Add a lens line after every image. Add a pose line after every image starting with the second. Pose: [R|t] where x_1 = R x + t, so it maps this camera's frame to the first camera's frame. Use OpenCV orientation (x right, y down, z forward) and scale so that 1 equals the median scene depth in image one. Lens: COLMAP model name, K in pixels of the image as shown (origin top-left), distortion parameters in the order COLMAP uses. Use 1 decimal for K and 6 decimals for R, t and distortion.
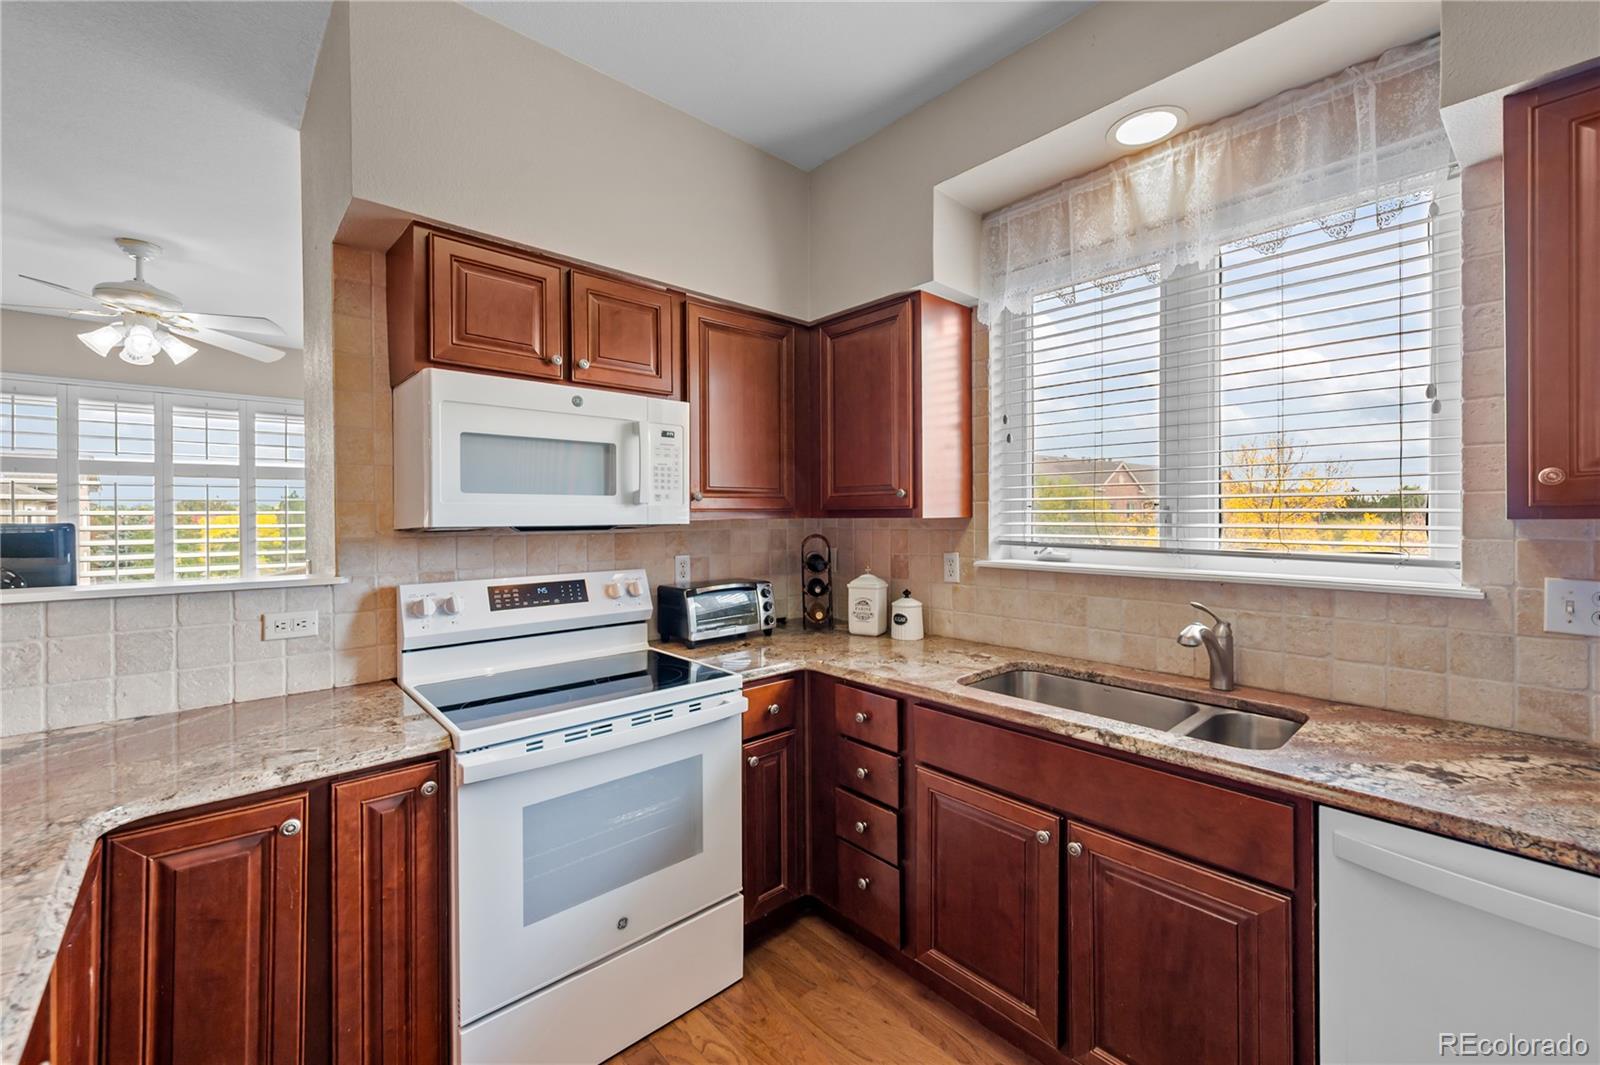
lens RADIAL K [[651.9, 0, 810.4], [0, 651.9, 515.2], [0, 0, 1]] dist [-0.000568, 0.000002]
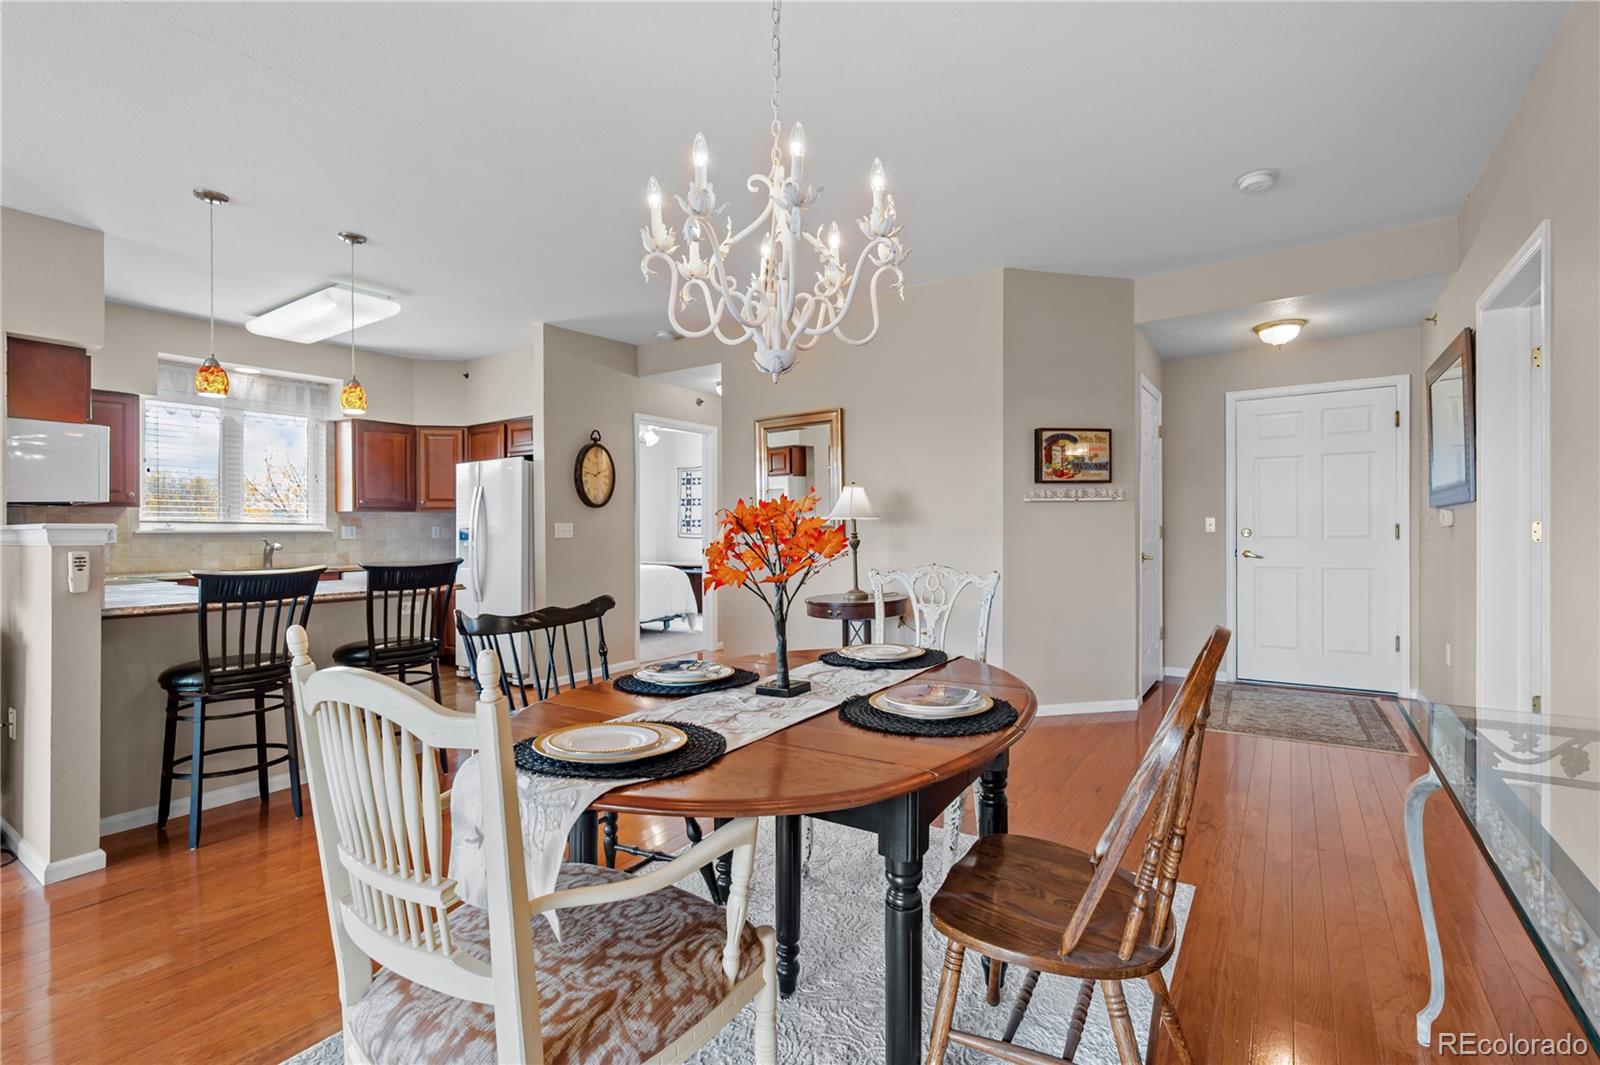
lens RADIAL K [[725.1, 0, 805.0], [0, 725.1, 528.0], [0, 0, 1]] dist [-0.001133, -0.000134]
pose [[-0.239768, 0.010530, 0.970773, -2.731992], [0.011261, 0.999904, -0.008064, 0.120144], [-0.970765, 0.008998, -0.239864, -0.505129]]
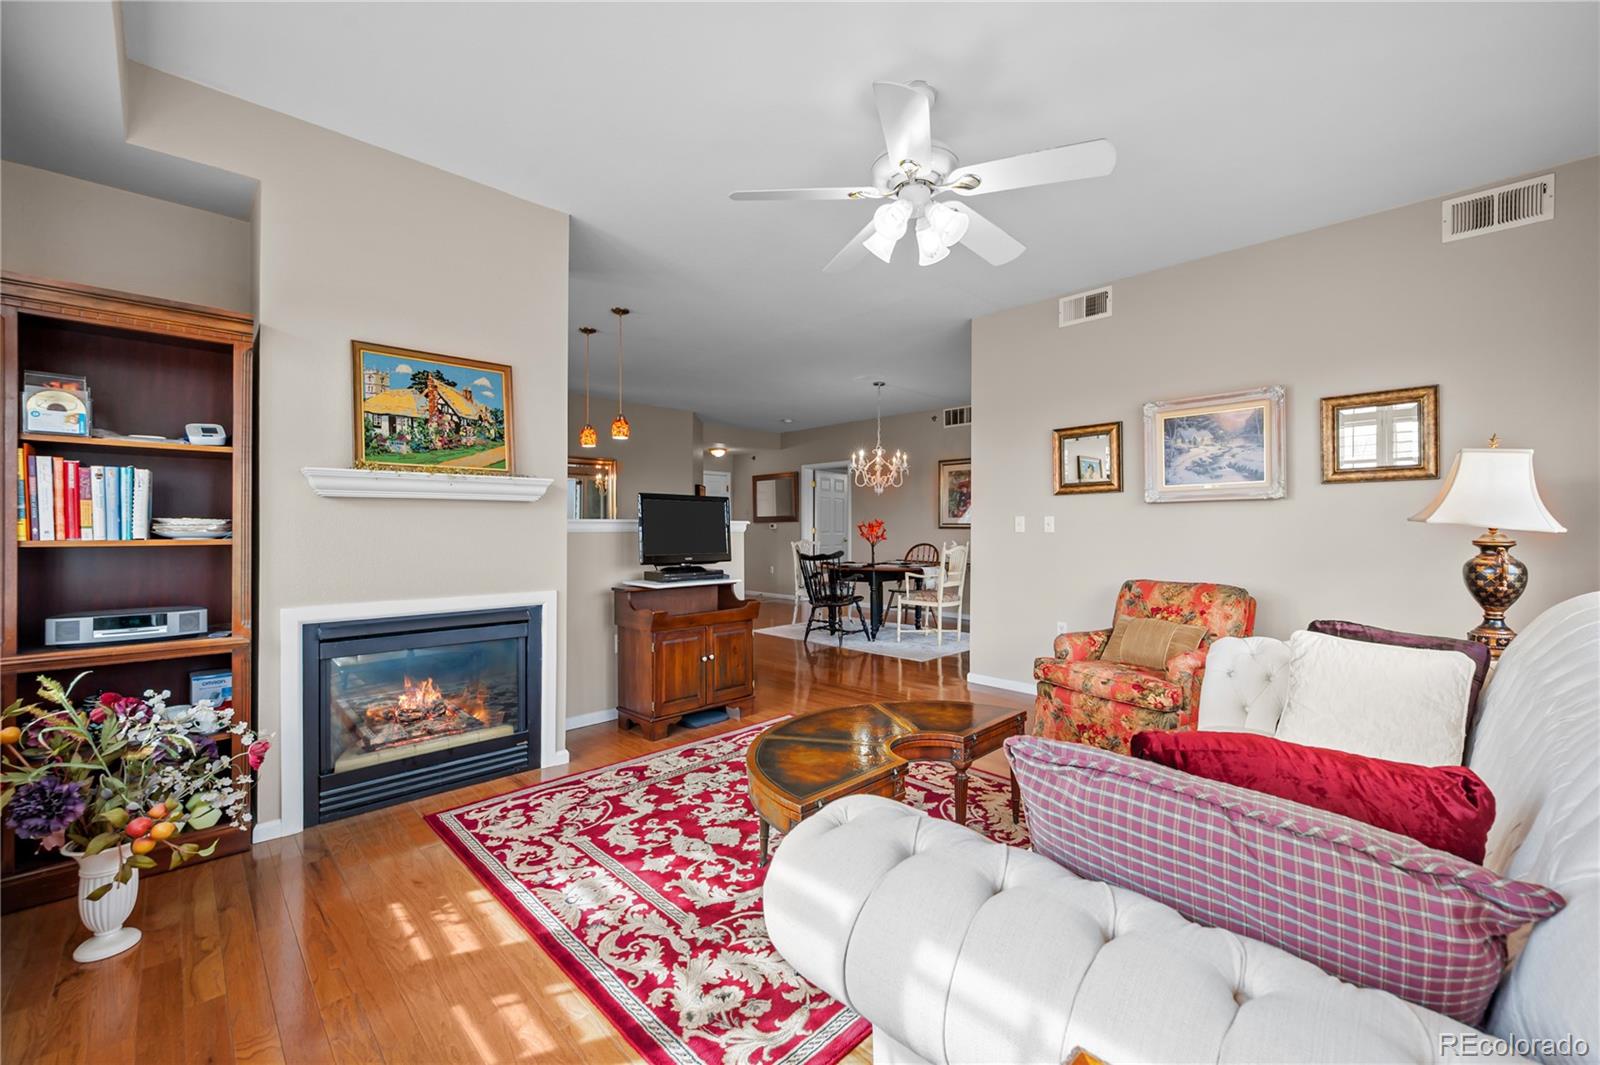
lens RADIAL K [[649.1, 0, 817.9], [0, 649.1, 523.5], [0, 0, 1]] dist [0.000235, -0.000002]
pose [[-0.998789, 0.000494, -0.049195, -1.403543], [0.000887, 0.999968, -0.007960, 0.114068], [0.049189, -0.007994, -0.998757, 2.744972]]
